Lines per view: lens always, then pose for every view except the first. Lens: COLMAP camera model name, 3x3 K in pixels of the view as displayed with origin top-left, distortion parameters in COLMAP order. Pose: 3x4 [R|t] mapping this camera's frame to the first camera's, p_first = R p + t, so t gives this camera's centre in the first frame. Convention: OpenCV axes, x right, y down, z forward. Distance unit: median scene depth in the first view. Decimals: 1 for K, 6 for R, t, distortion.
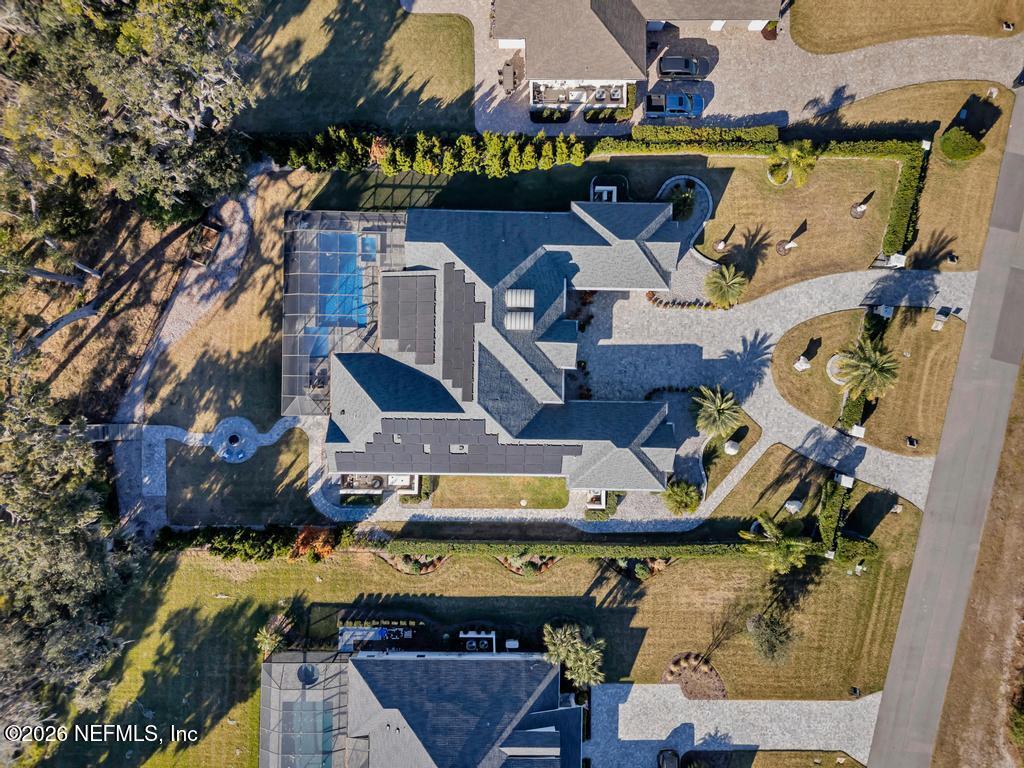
lens RADIAL K [[757.8, 0, 512.0], [0, 757.8, 384.0], [0, 0, 1]] dist [0.087058, -0.091904]
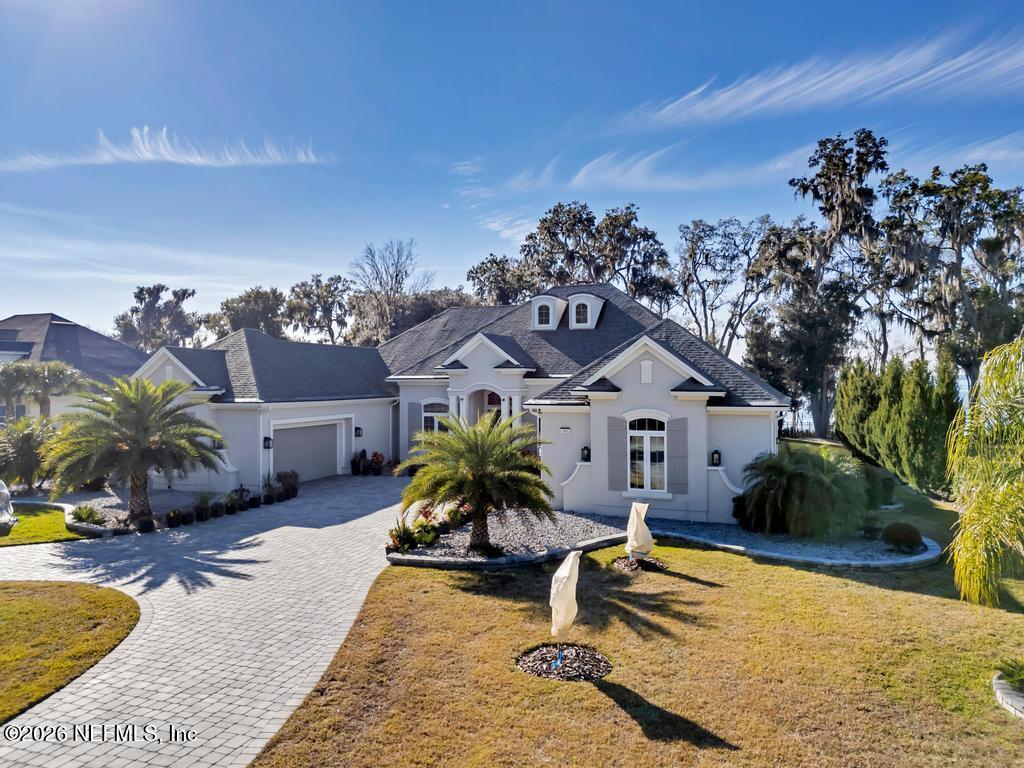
lens RADIAL K [[754.9, 0, 504.6], [0, 754.9, 373.0], [0, 0, 1]] dist [0.086942, -0.092858]
pose [[-0.336900, -0.038335, -0.940760, 0.519819], [-0.941517, 0.006633, 0.336901, -0.223908], [-0.006675, 0.999243, -0.038328, 0.960171]]
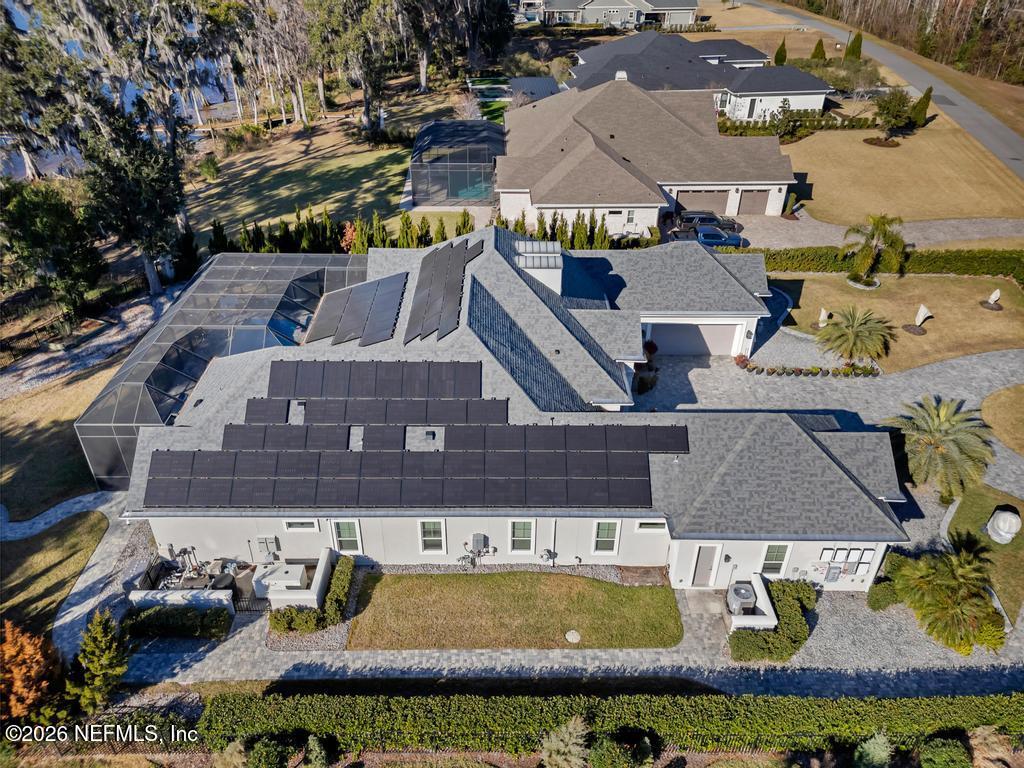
lens RADIAL K [[743.6, 0, 512.0], [0, 743.6, 384.0], [0, 0, 1]] dist [0.072376, -0.082660]
pose [[0.999651, -0.024732, 0.009327, -0.018167], [0.021486, 0.554783, -0.831718, 0.416205], [0.015395, 0.831628, 0.555120, 0.665157]]
